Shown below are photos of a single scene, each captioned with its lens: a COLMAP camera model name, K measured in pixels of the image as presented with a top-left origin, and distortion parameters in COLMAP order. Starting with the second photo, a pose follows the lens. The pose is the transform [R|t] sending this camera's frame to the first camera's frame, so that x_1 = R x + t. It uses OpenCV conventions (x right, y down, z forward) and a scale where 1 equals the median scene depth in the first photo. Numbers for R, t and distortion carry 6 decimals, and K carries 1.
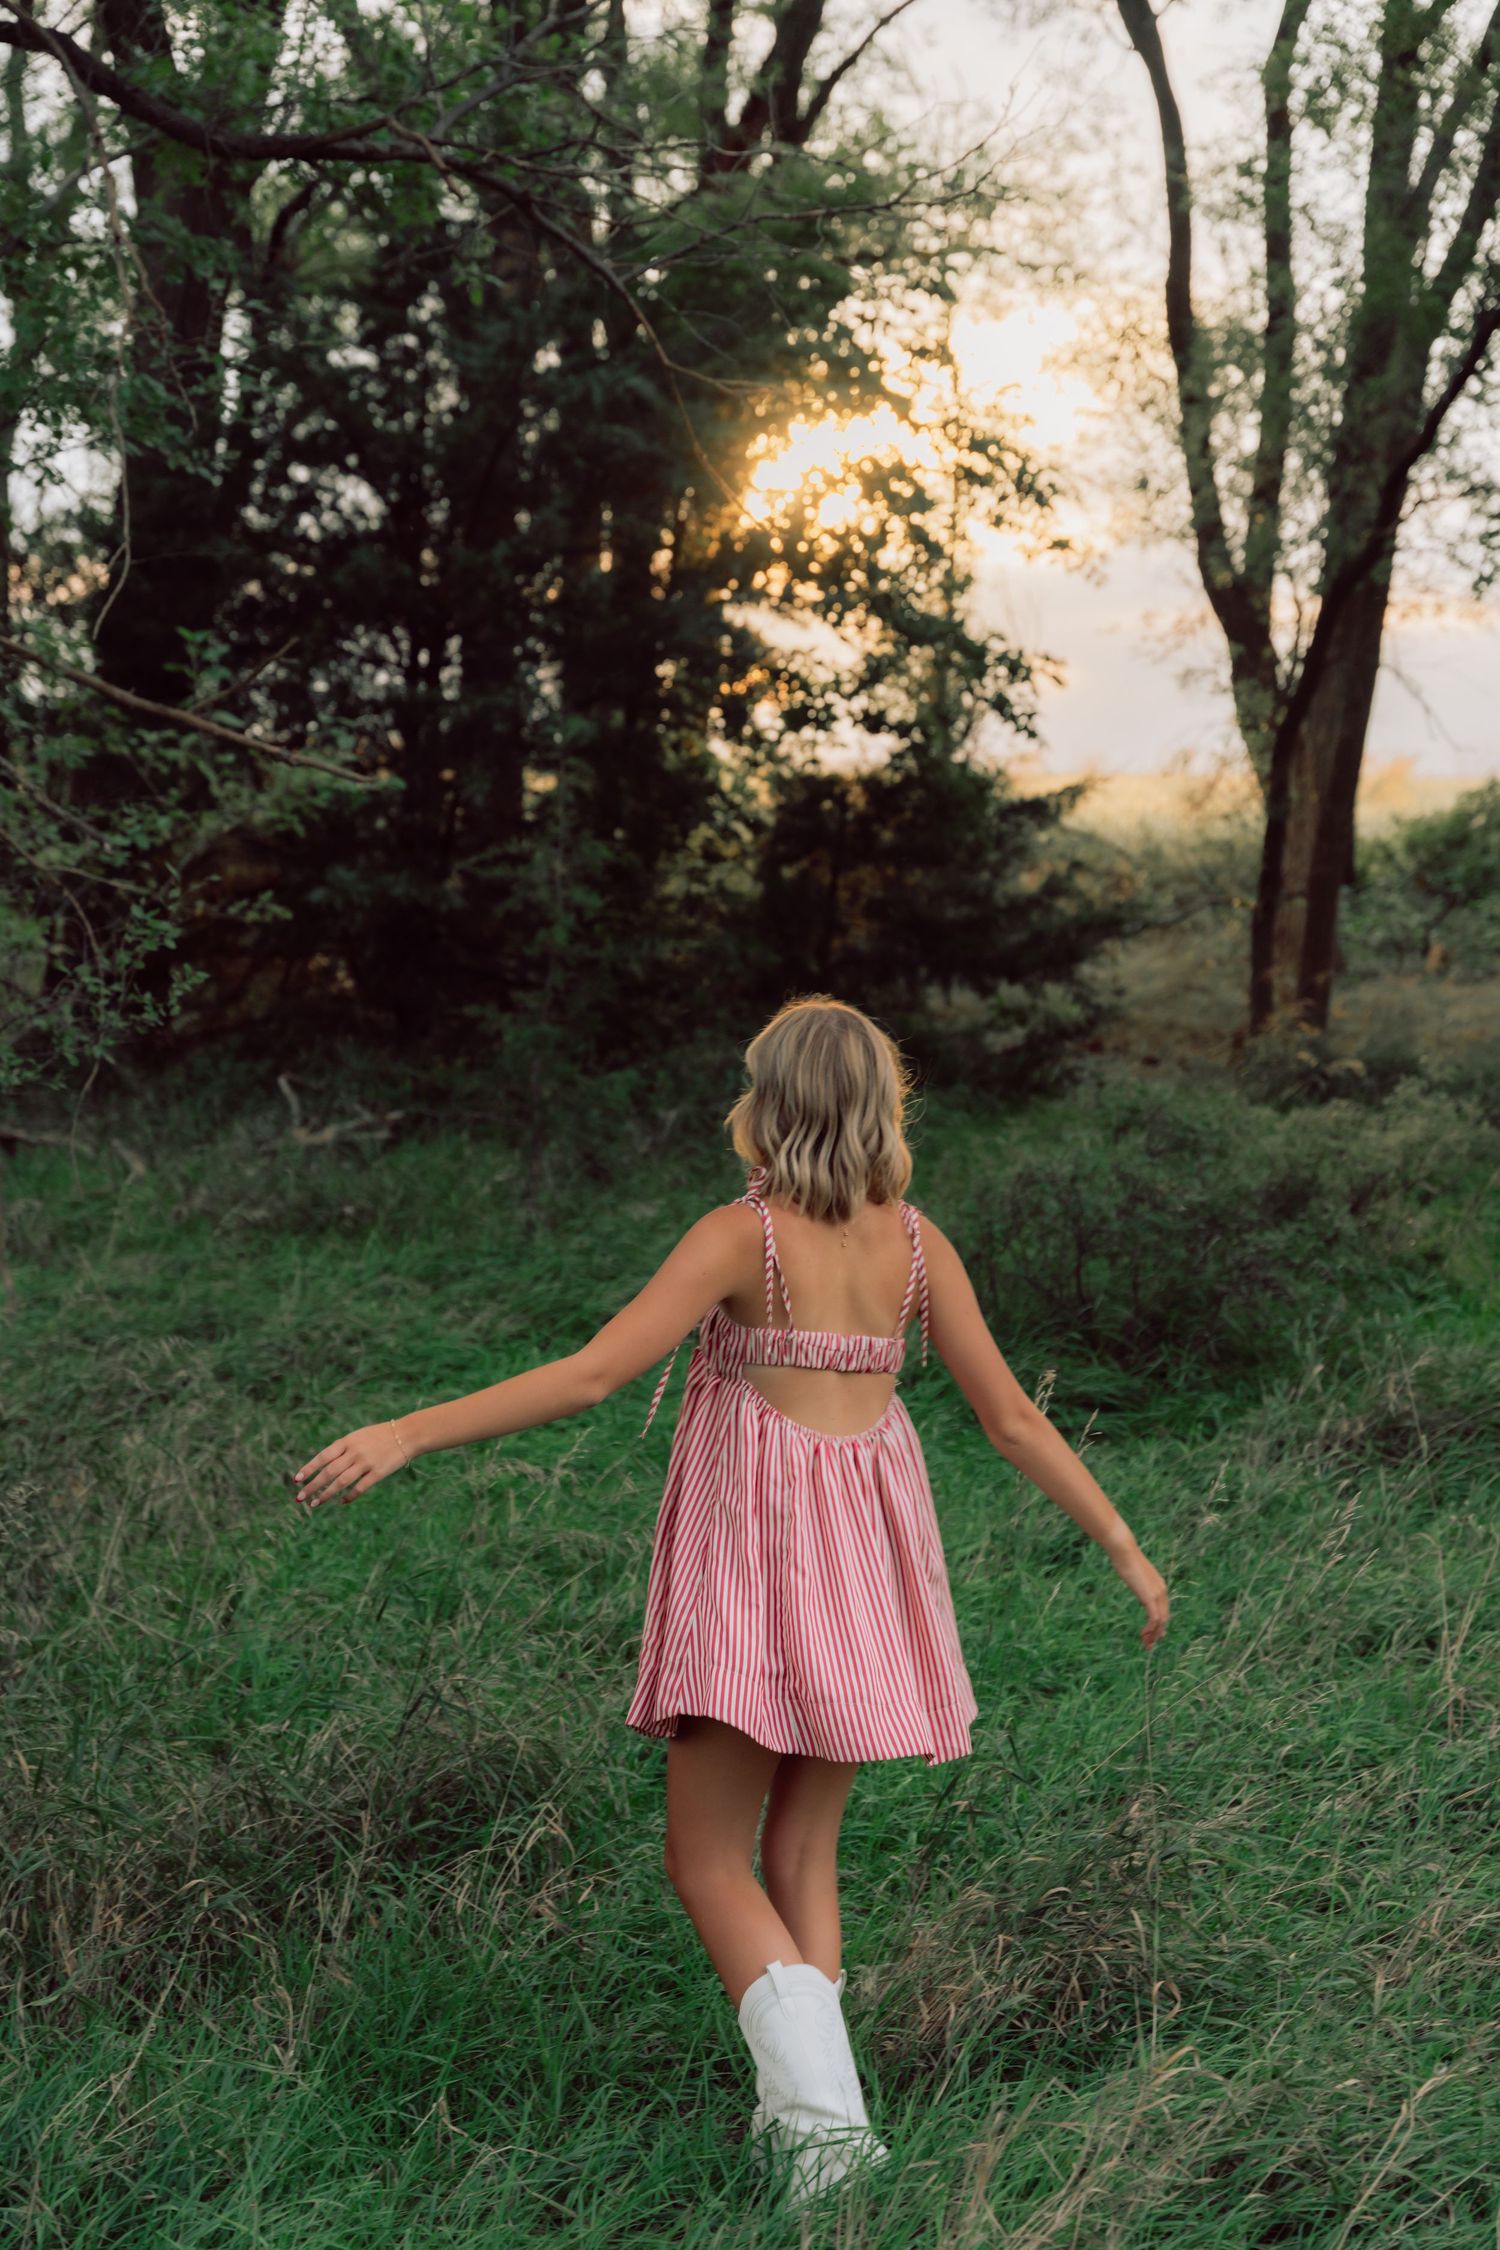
lens RADIAL K [[3977.7, 0, 750.0], [0, 3977.7, 1125.0], [0, 0, 1]] dist [0.023305, -0.005968]
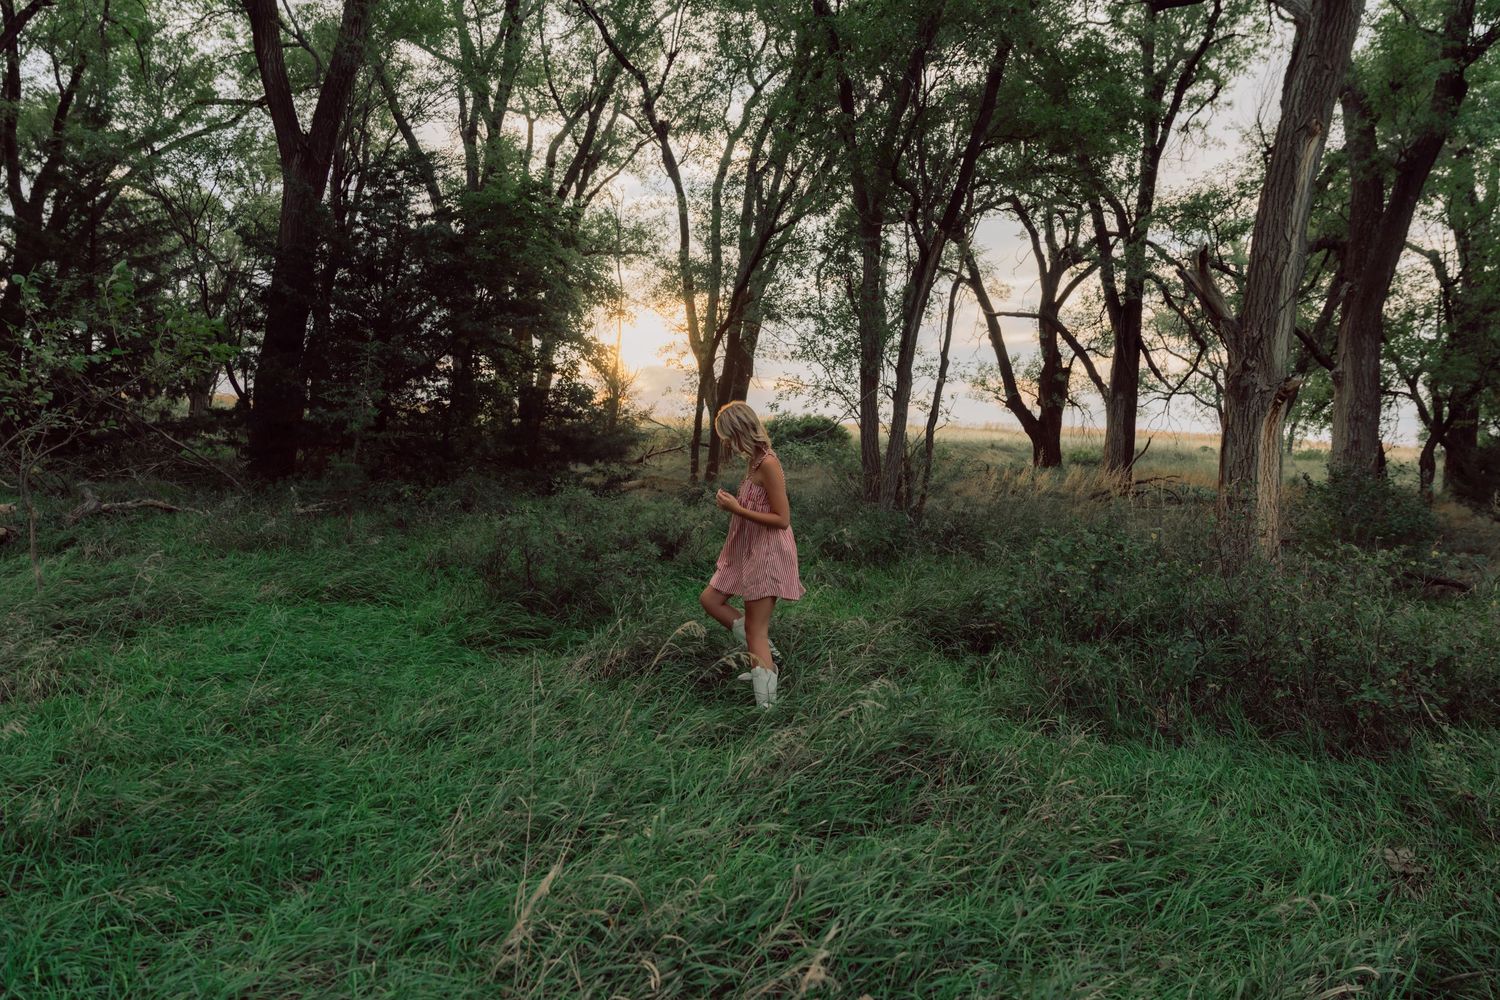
lens RADIAL K [[993.9, 0, 779.9], [0, 993.9, 515.1], [0, 0, 1]] dist [-0.001994, -0.000244]
pose [[0.987489, 0.011215, 0.157289, 0.080941], [-0.011052, 0.999937, -0.001912, 0.003185], [-0.157301, 0.000149, 0.987551, 0.264865]]
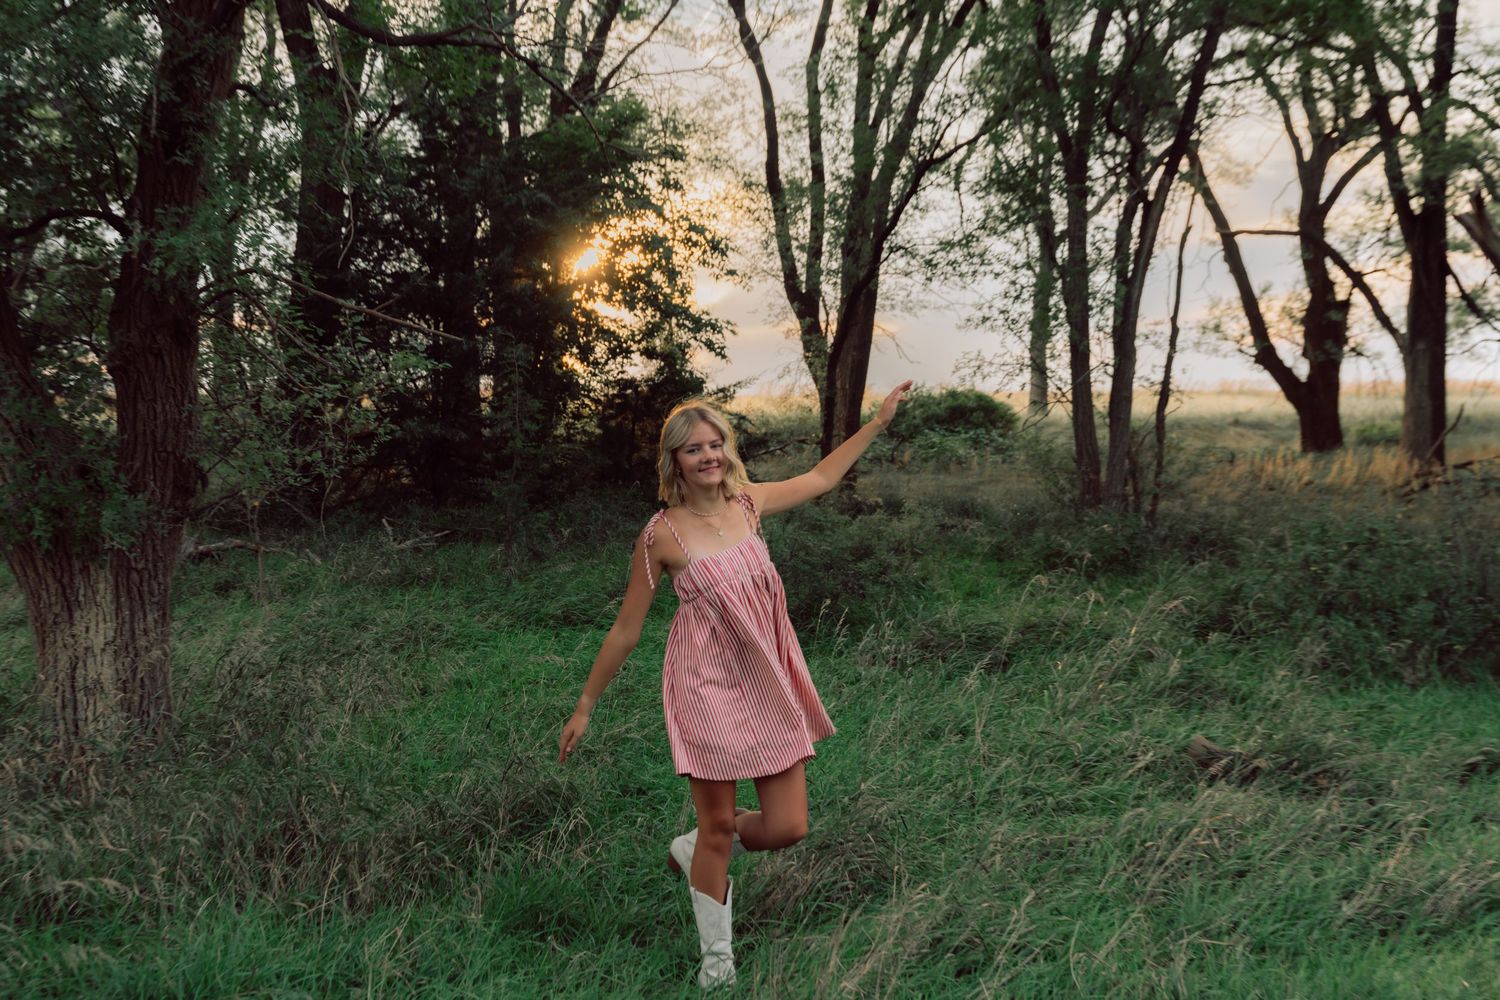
lens RADIAL K [[1804.0, 0, 750.0], [0, 1804.0, 500.0], [0, 0, 1]] dist [-0.022818, 0.002761]
pose [[0.994221, -0.026363, 0.104062, -0.019090], [0.030210, 0.998910, -0.035573, 0.015551], [-0.103011, 0.038511, 0.993934, 0.014297]]
